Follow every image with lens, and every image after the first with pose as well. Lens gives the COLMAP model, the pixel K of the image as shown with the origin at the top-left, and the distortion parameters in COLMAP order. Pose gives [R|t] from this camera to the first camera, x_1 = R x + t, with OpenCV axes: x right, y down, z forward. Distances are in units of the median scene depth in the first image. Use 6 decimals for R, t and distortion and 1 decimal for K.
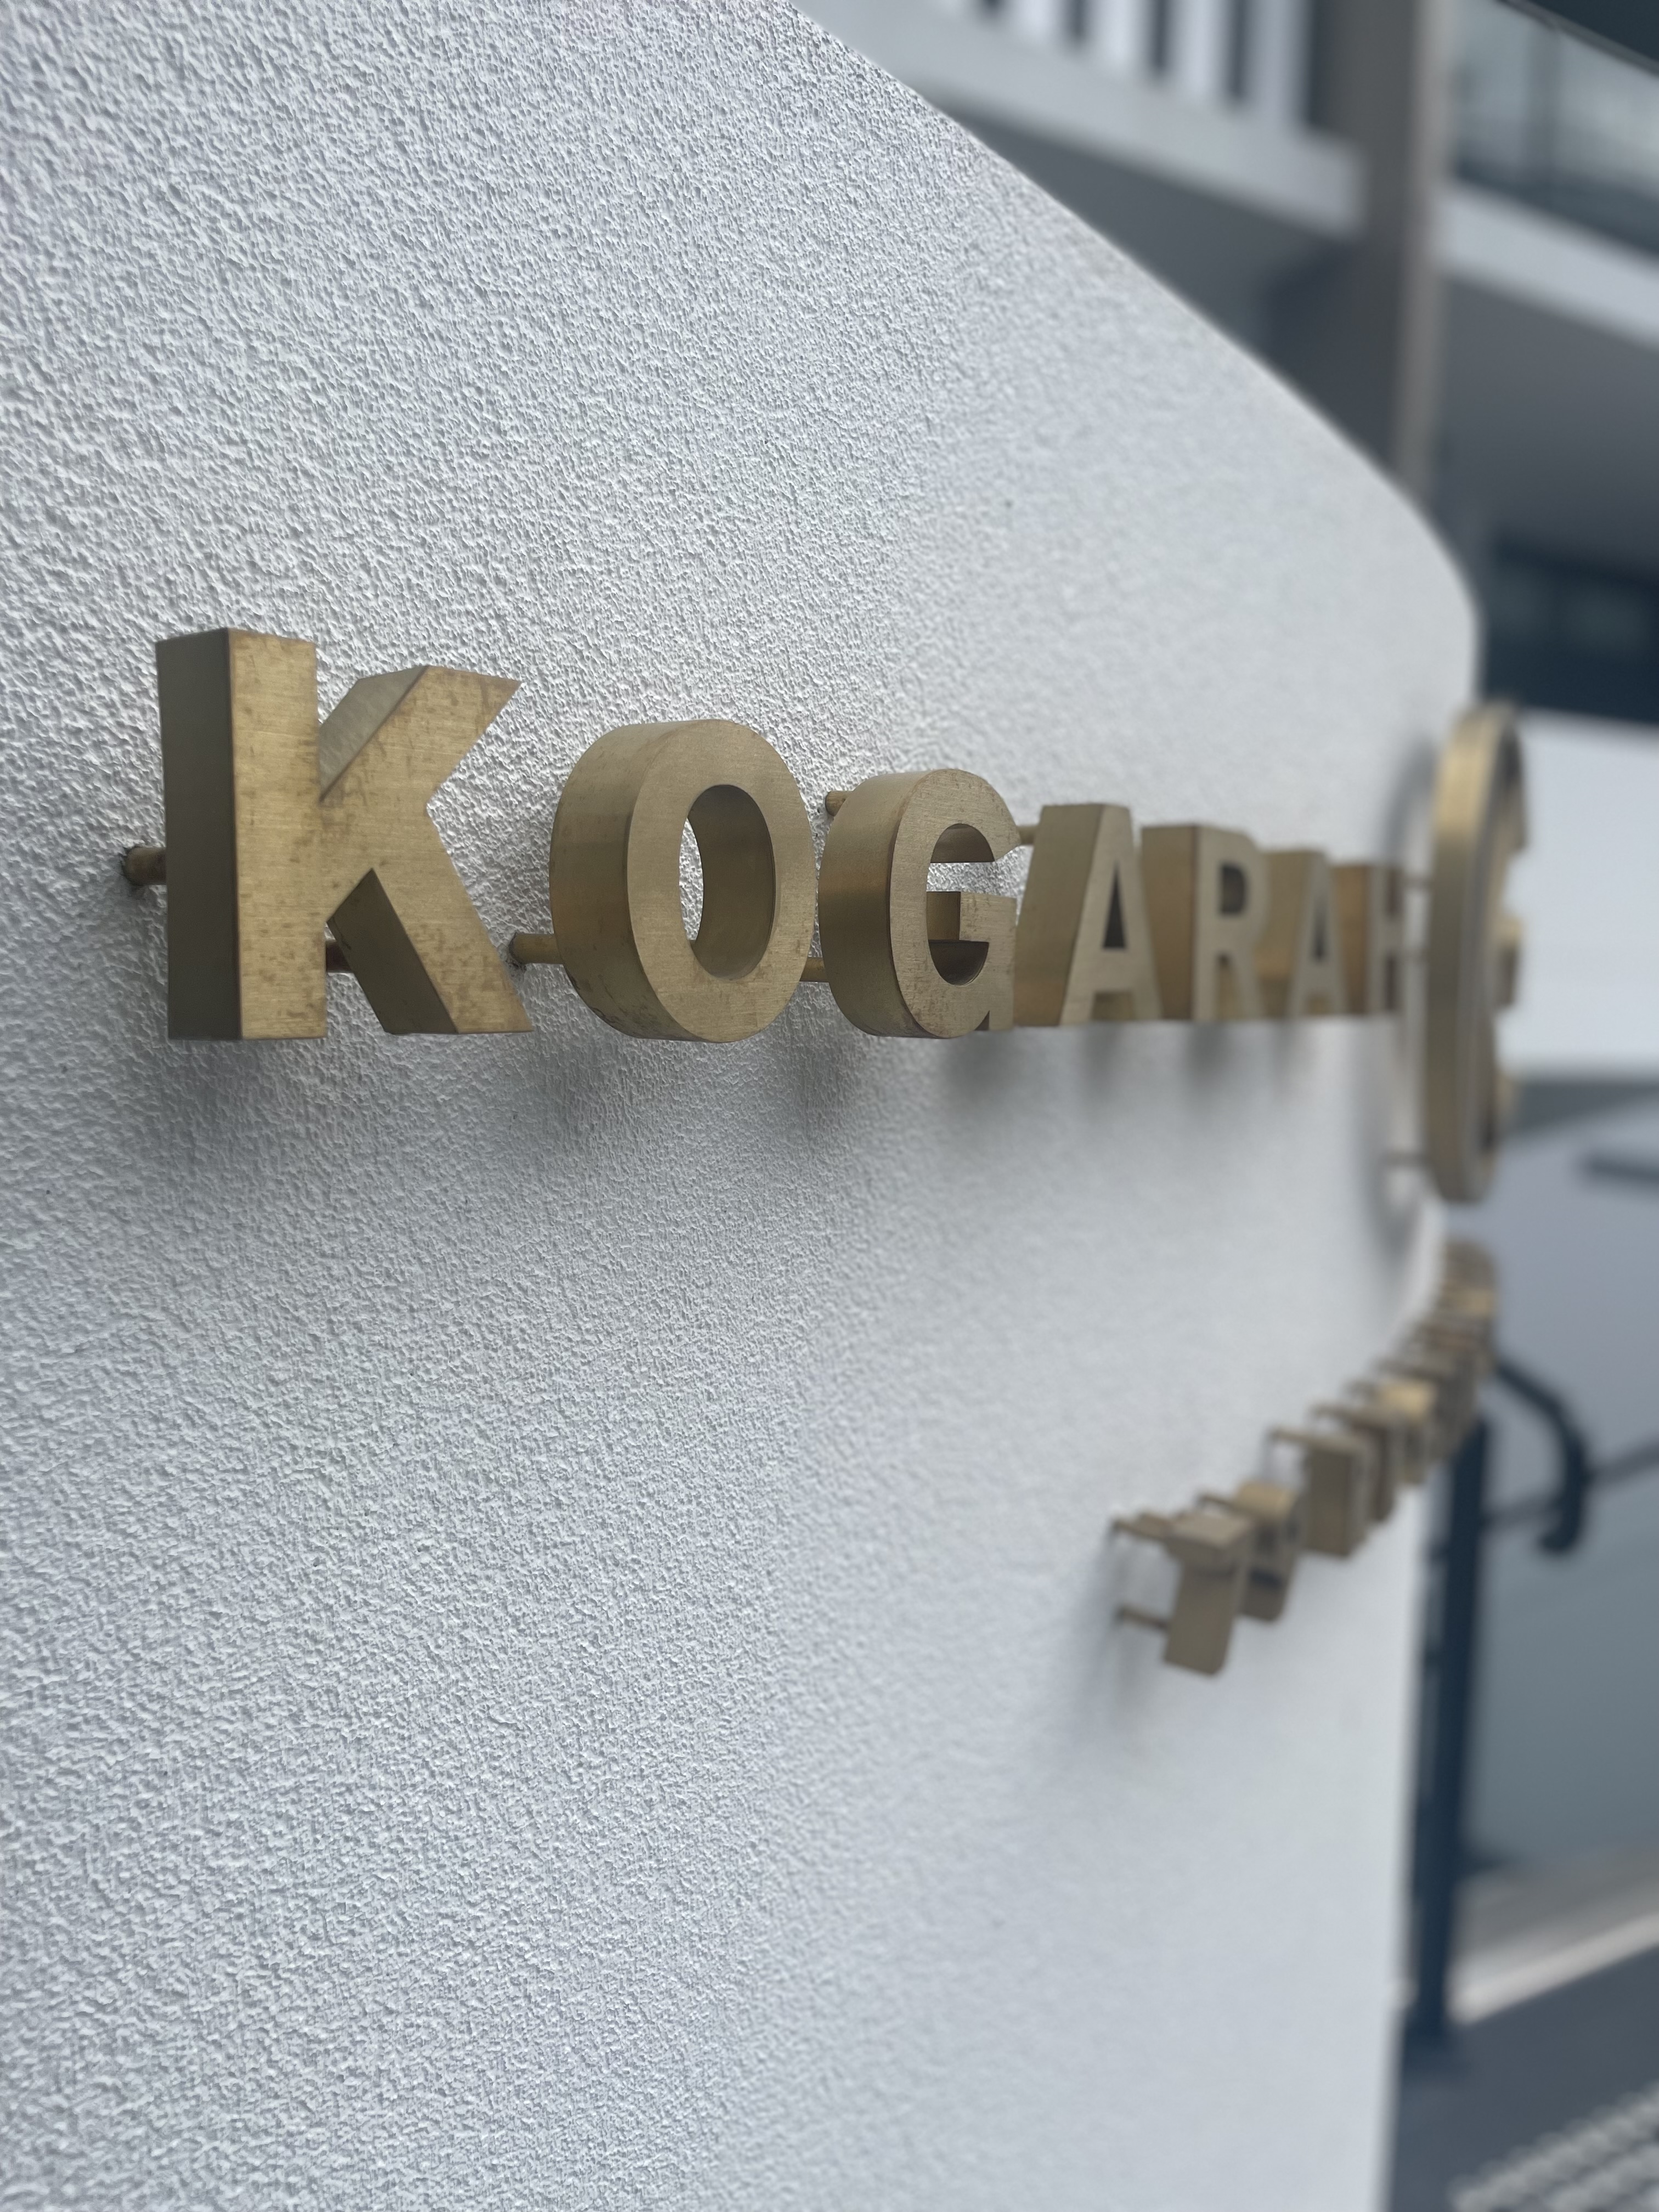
lens RADIAL K [[1613.0, 0, 829.5], [0, 1613.0, 1106.0], [0, 0, 1]] dist [0.020825, -0.004371]
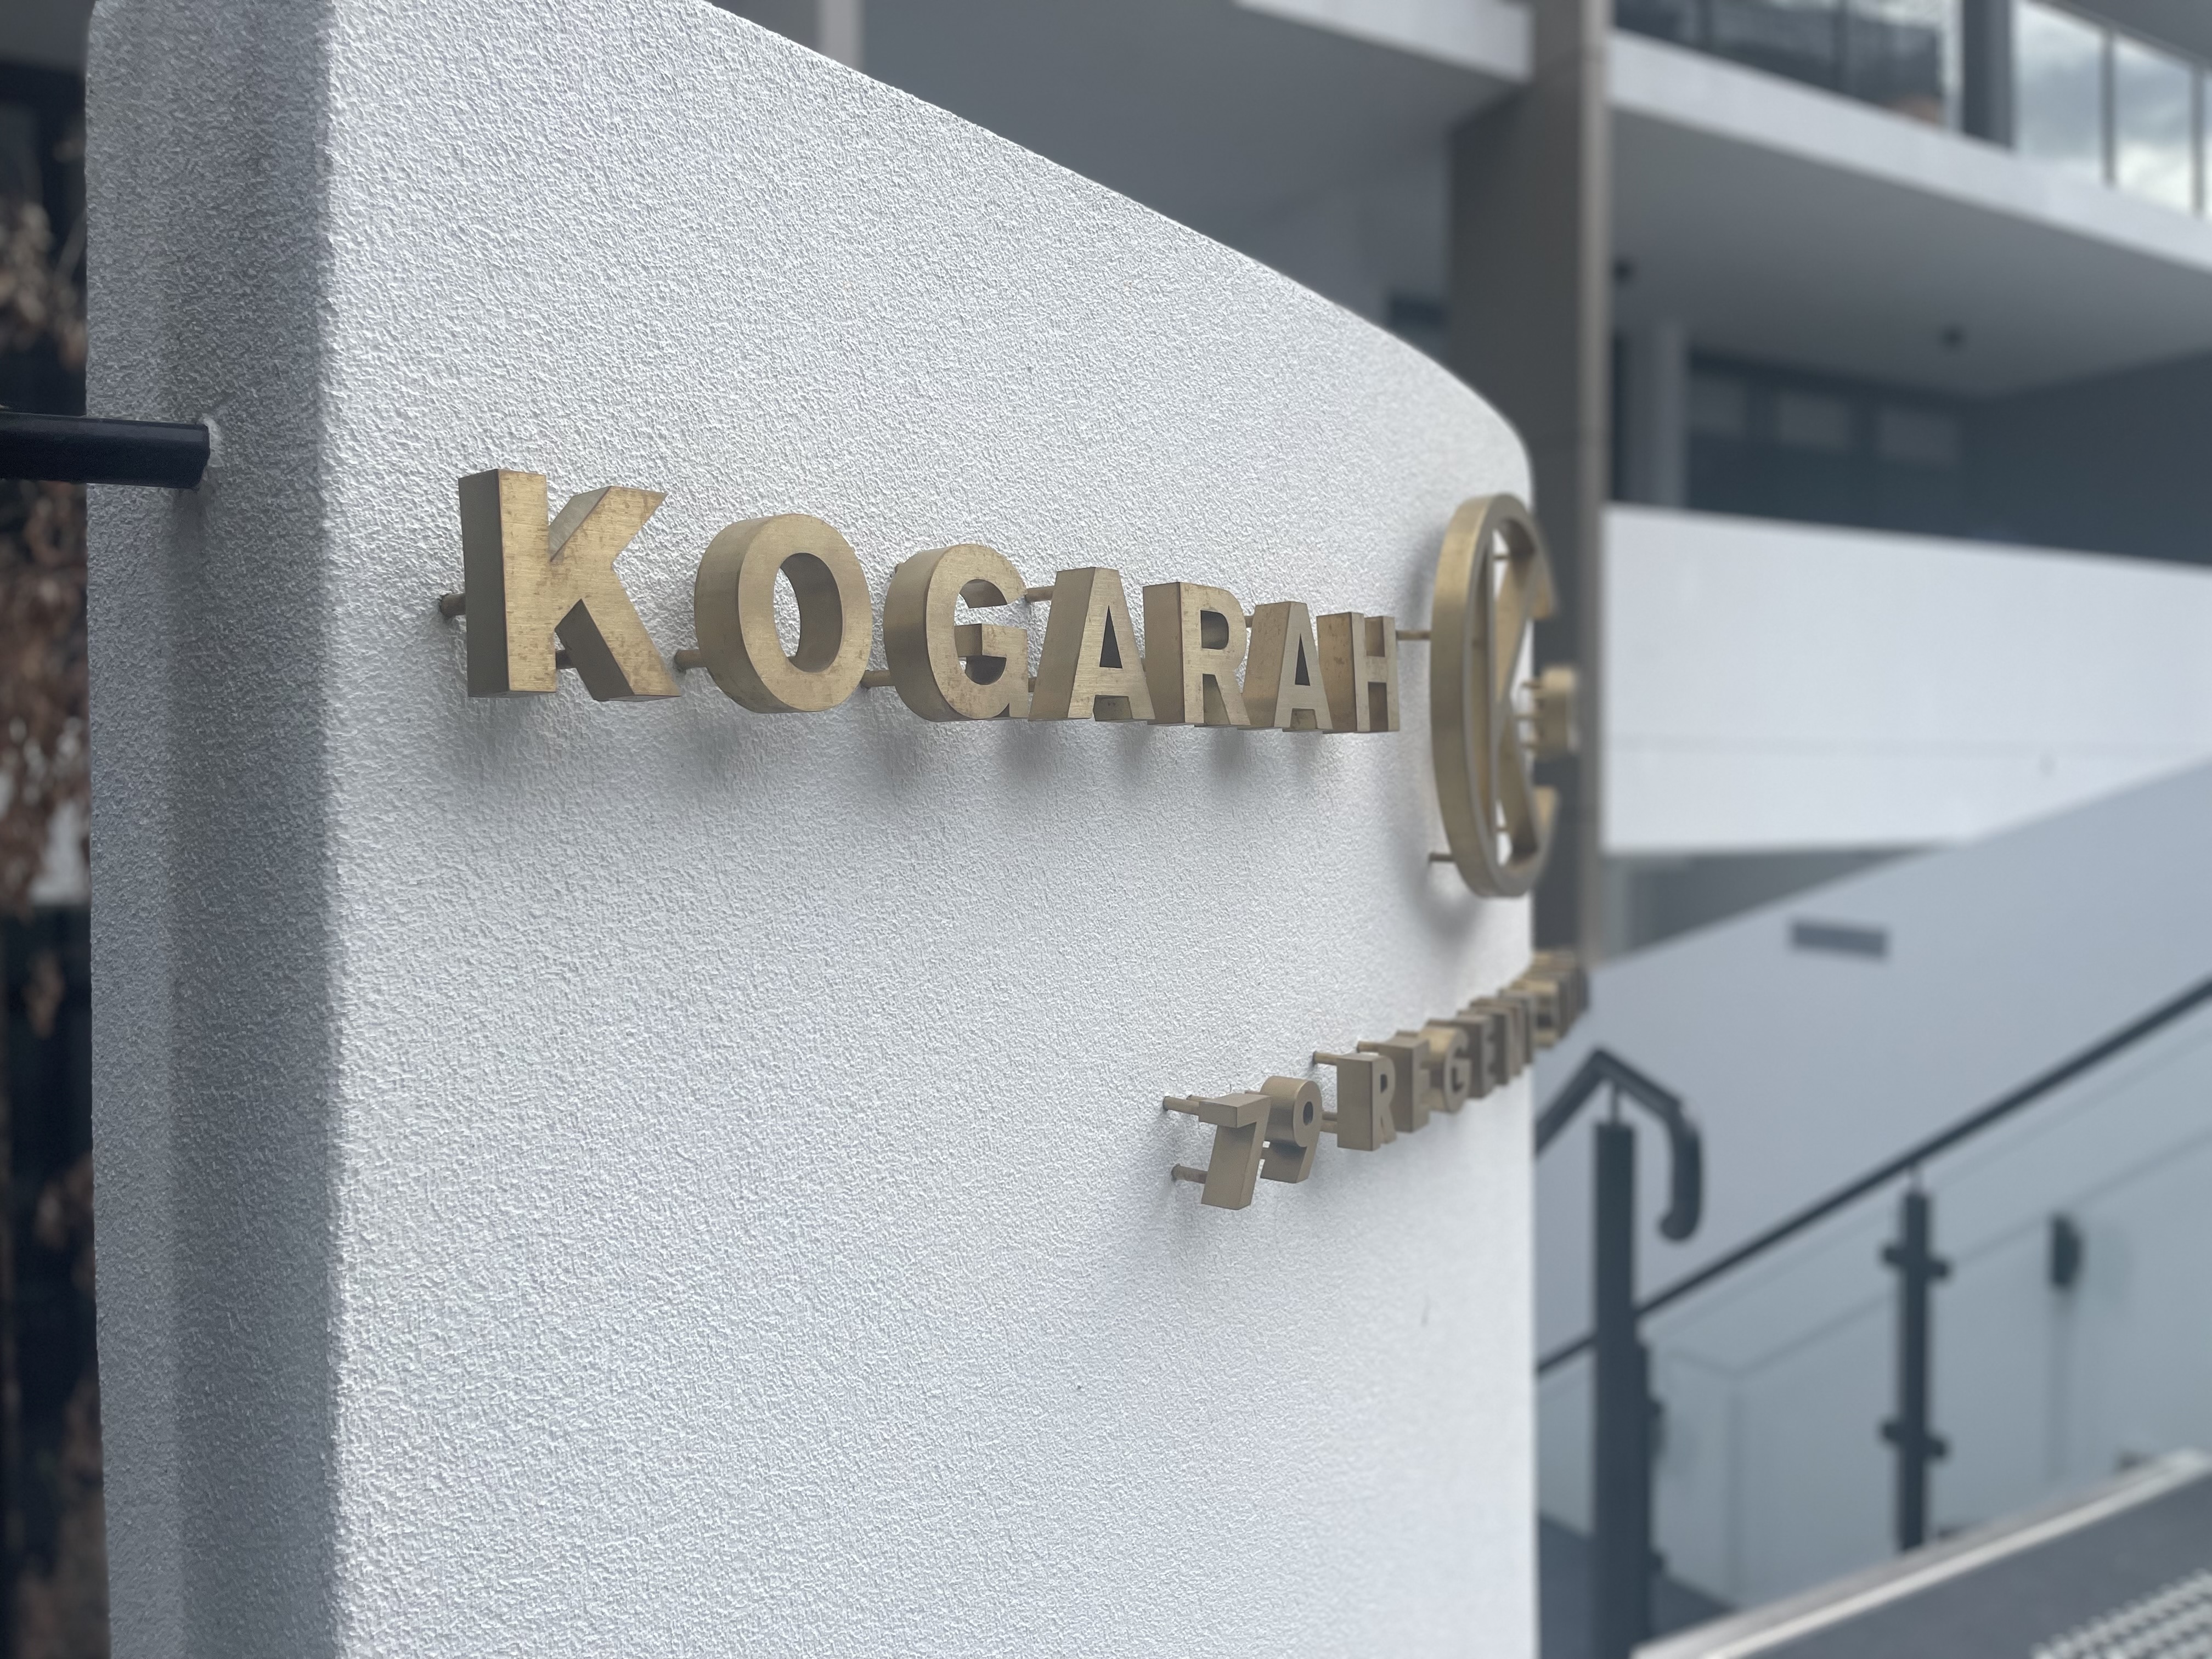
lens RADIAL K [[1613.0, 0, 1106.0], [0, 1613.0, 829.5], [0, 0, 1]] dist [0.020825, -0.004371]
pose [[0.999166, -0.040361, 0.006106, 0.228501], [0.040654, 0.997386, -0.059734, 0.196675], [-0.003679, 0.059932, 0.998196, -0.638982]]
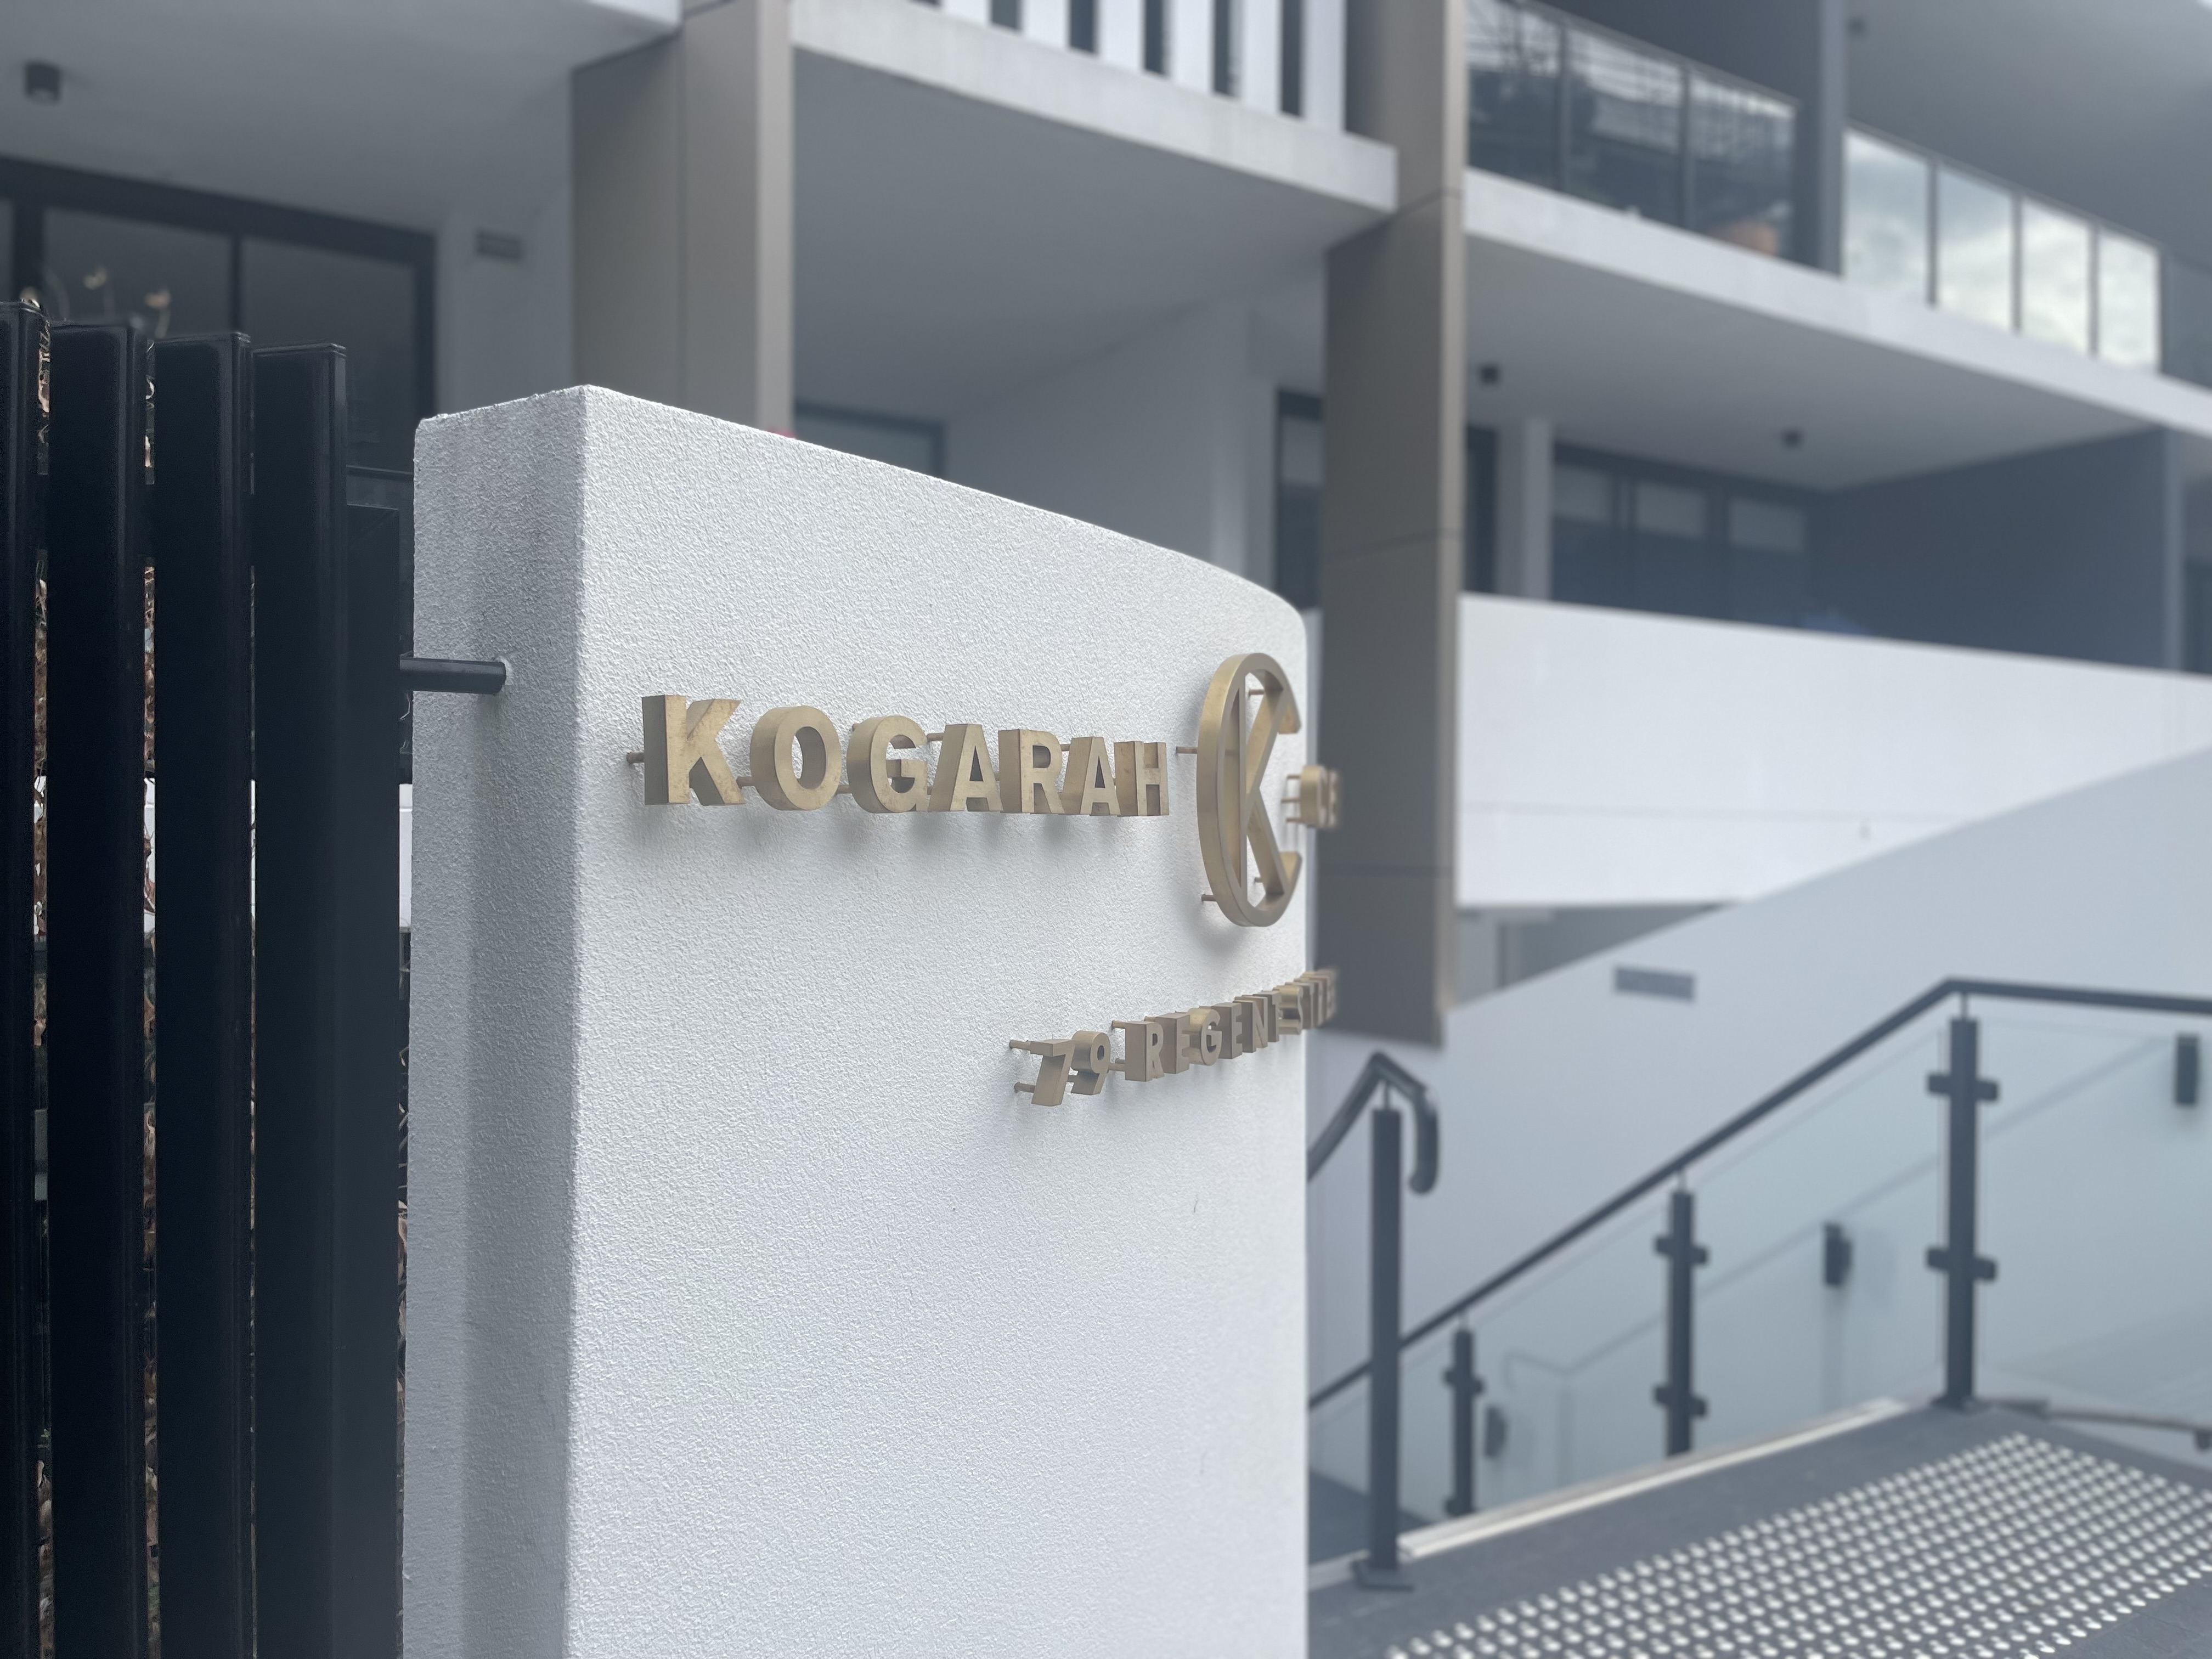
lens RADIAL K [[1611.4, 0, 1108.6], [0, 1611.4, 859.6], [0, 0, 1]] dist [0.068650, -0.001630]
pose [[0.997642, -0.030063, 0.061701, 0.324076], [0.034485, 0.996816, -0.071897, 0.307526], [-0.059343, 0.073855, 0.995502, -2.171750]]
